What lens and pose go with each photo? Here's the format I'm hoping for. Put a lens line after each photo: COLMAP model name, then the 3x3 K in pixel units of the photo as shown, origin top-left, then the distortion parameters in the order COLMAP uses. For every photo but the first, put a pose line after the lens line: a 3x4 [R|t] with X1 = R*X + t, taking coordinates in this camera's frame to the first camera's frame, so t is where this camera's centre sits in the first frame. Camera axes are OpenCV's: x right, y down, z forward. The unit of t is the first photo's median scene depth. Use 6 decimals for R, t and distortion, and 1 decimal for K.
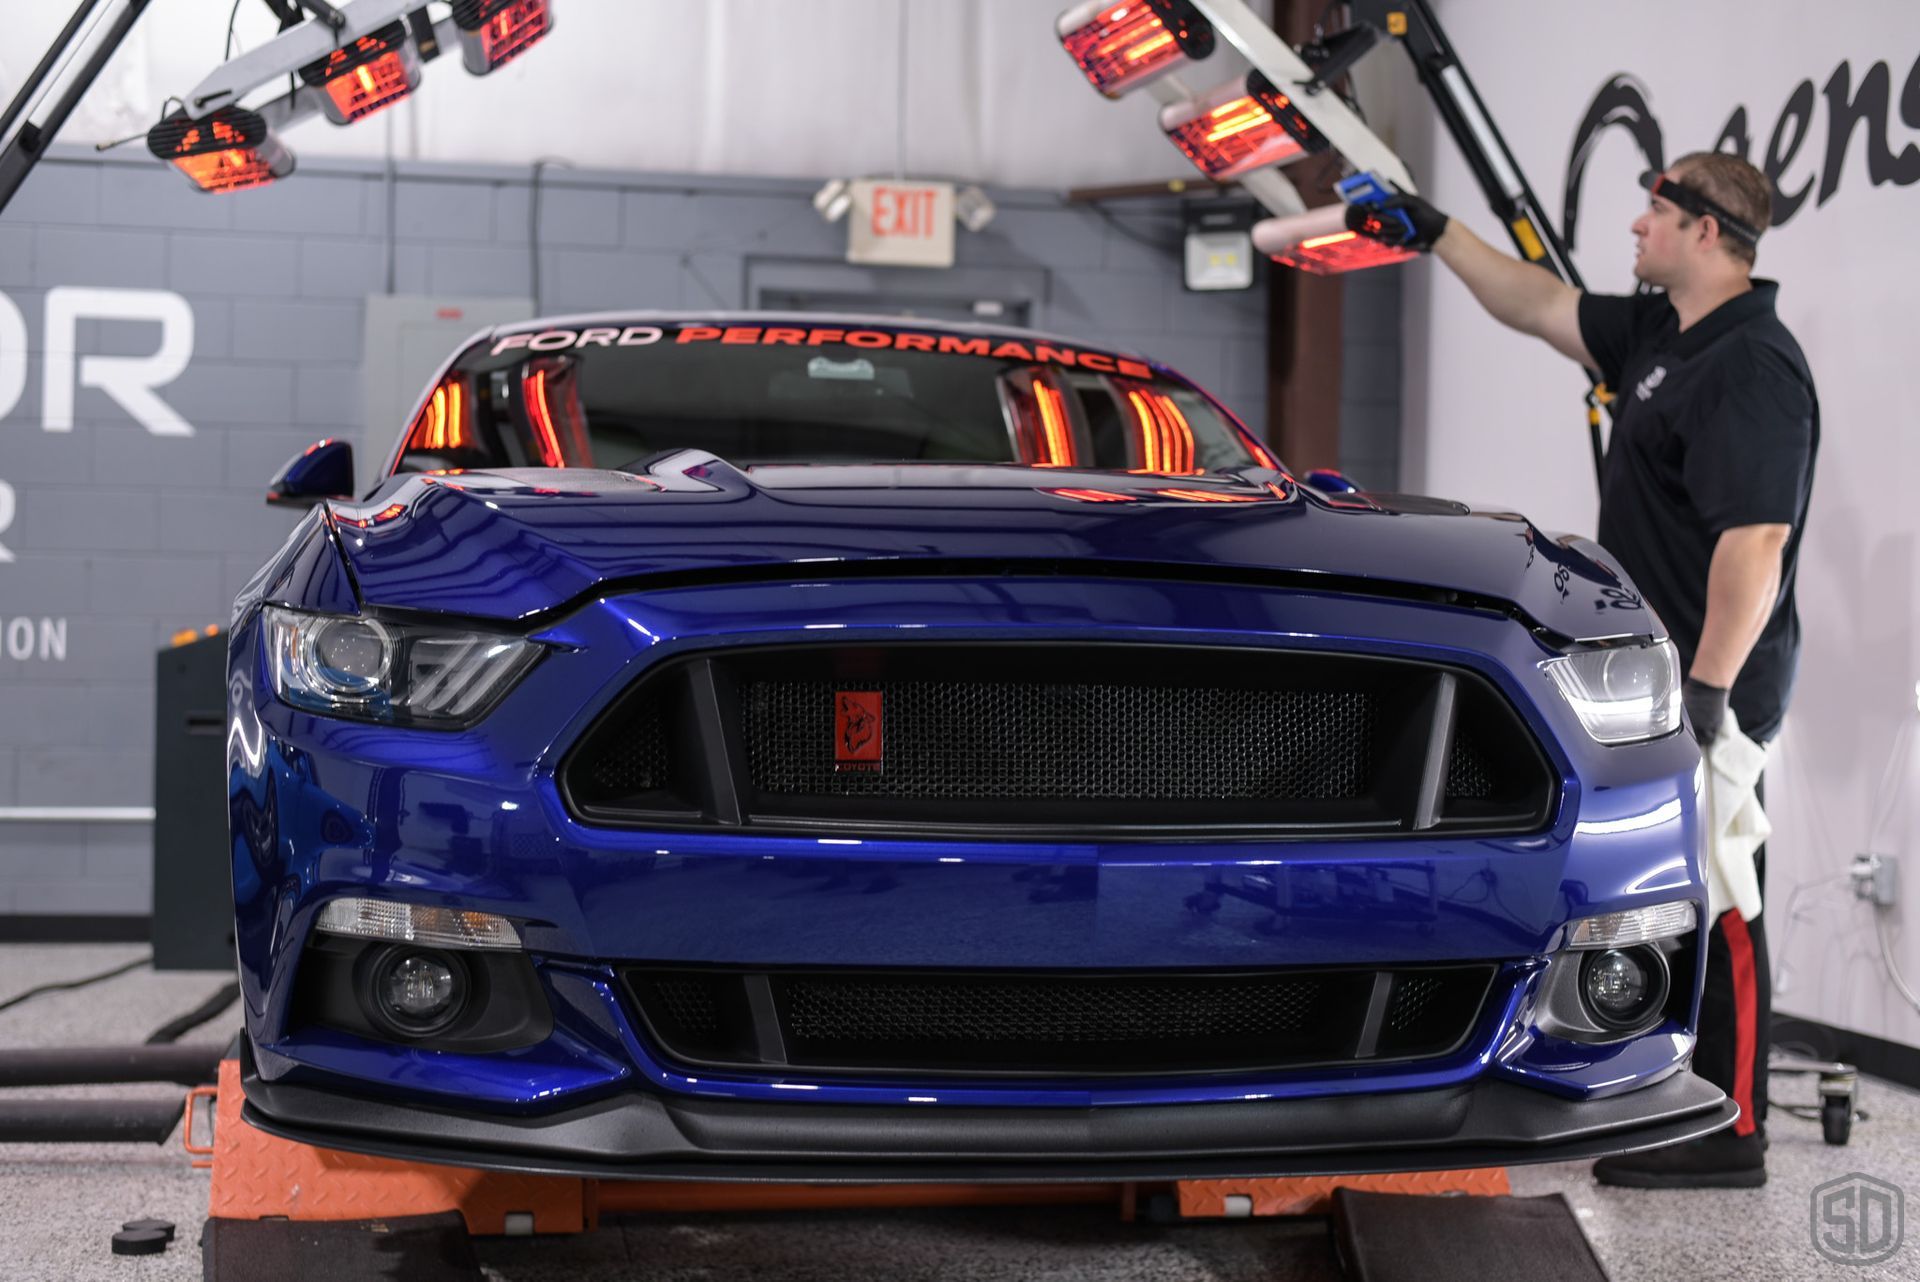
lens RADIAL K [[2854.6, 0, 955.6], [0, 2854.6, 639.8], [0, 0, 1]] dist [0.000466, 0.000000]
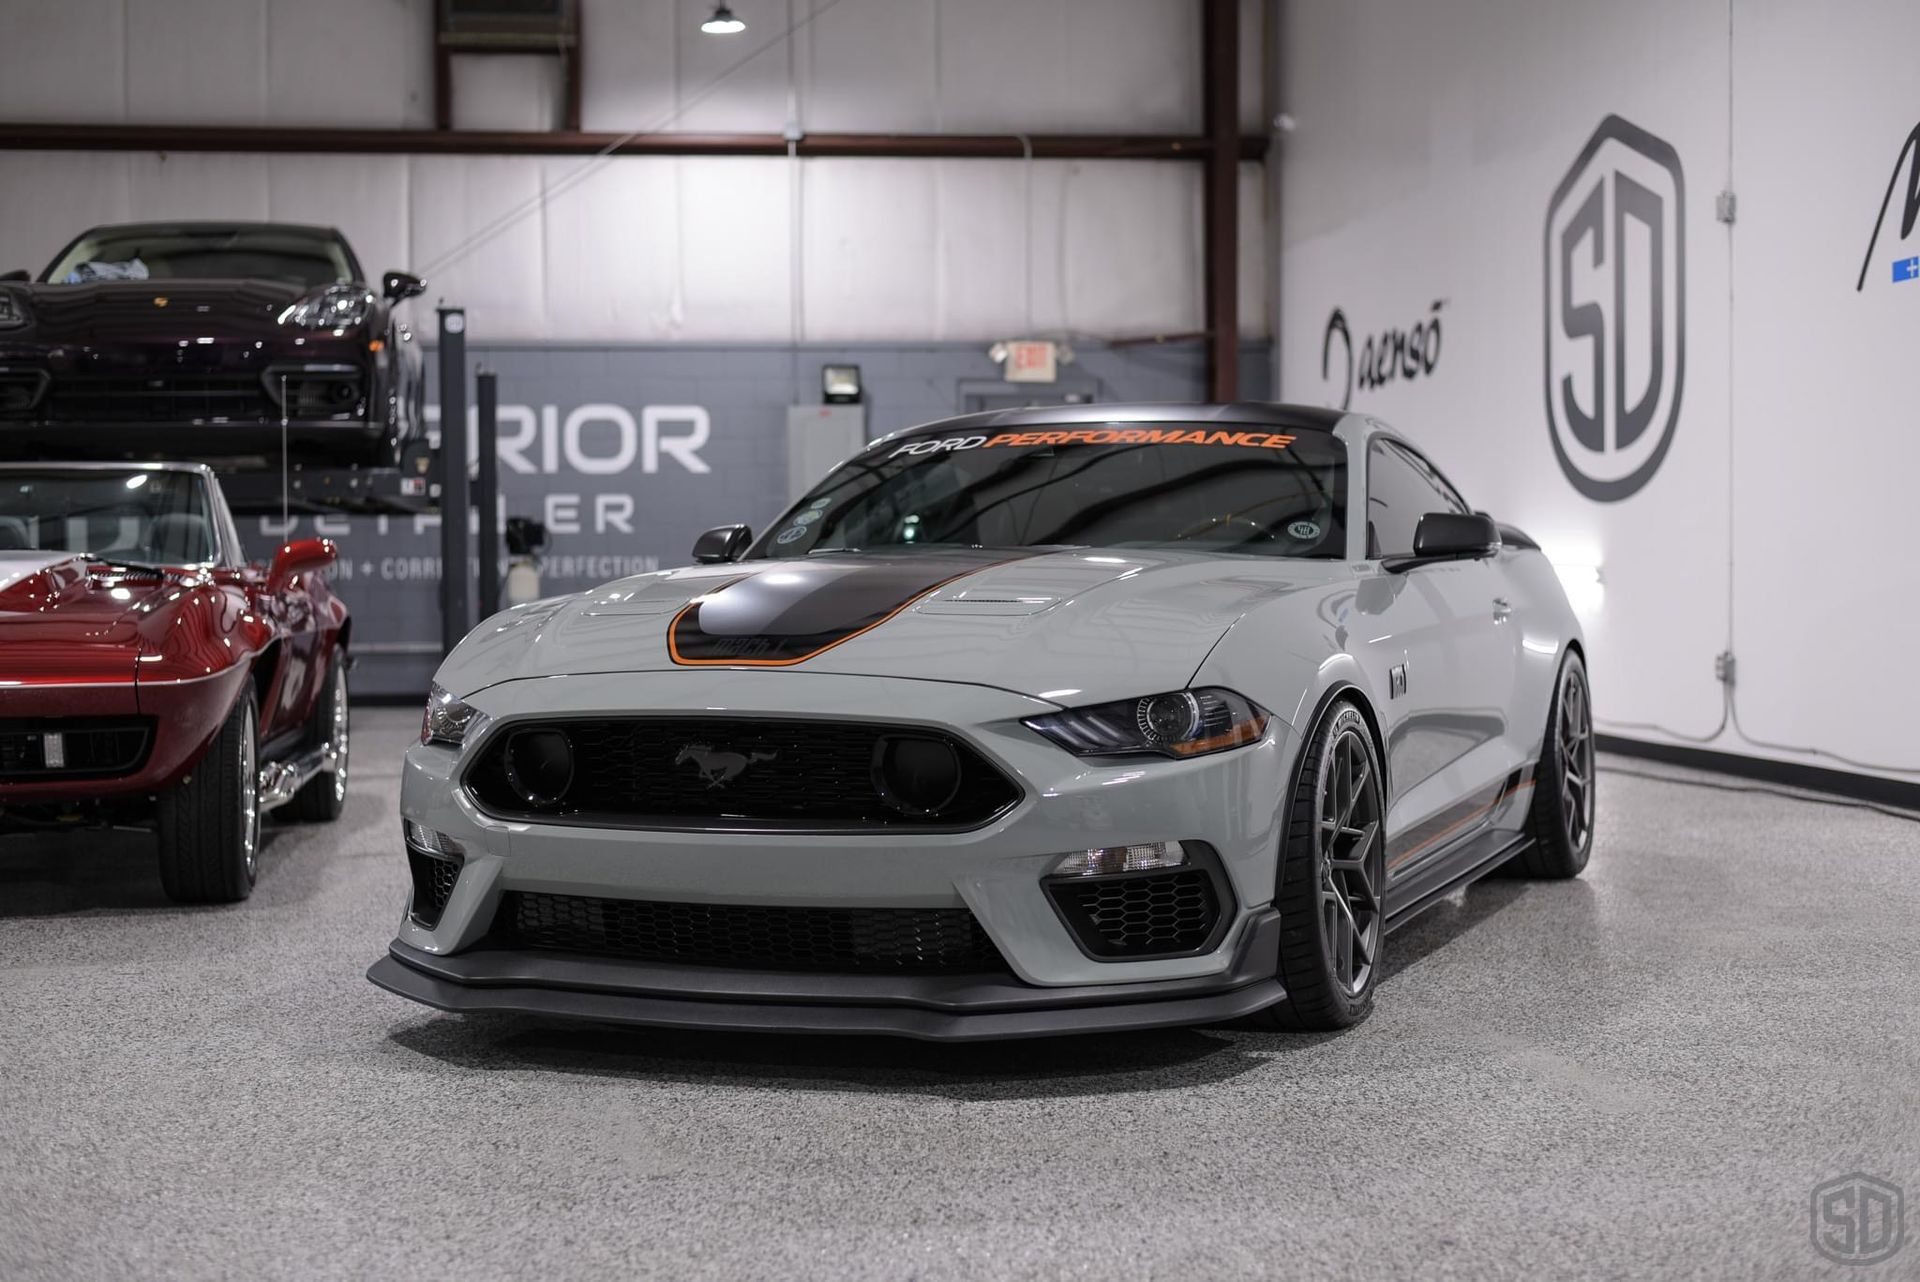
lens RADIAL K [[2854.6, 0, 958.7], [0, 2854.6, 639.8], [0, 0, 1]] dist [0.000466, 0.000000]
pose [[0.998098, -0.021023, -0.057959, 0.047693], [0.023799, 0.998582, 0.047630, -0.041492], [0.056875, -0.048918, 0.997182, -1.160088]]
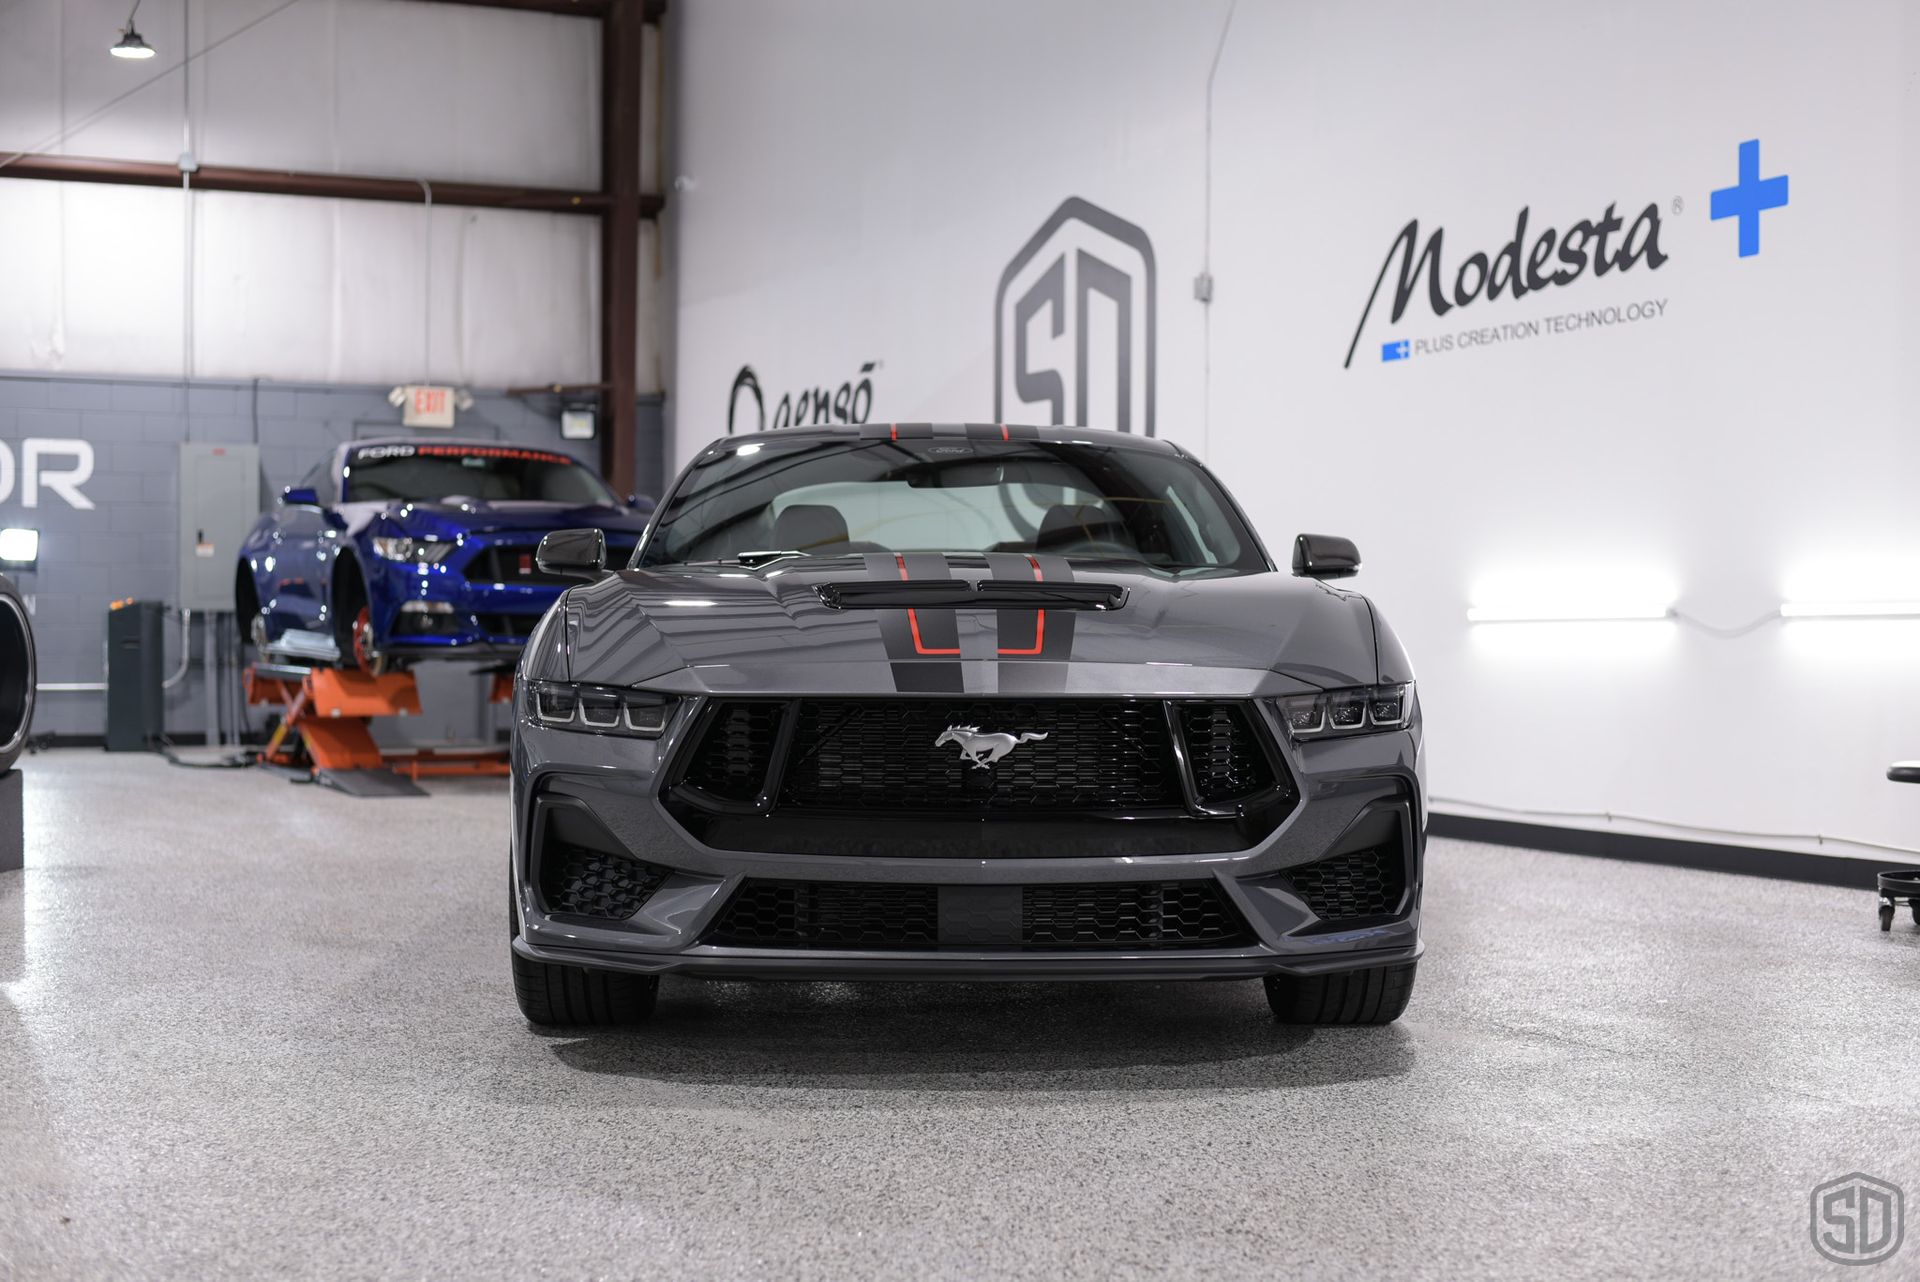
lens RADIAL K [[2854.6, 0, 998.4], [0, 2854.6, 633.6], [0, 0, 1]] dist [0.000466, 0.000000]
pose [[0.970099, -0.009503, 0.242522, -0.127007], [0.002752, 0.999600, 0.028162, -0.035367], [-0.242693, -0.026653, 0.969737, -1.198568]]
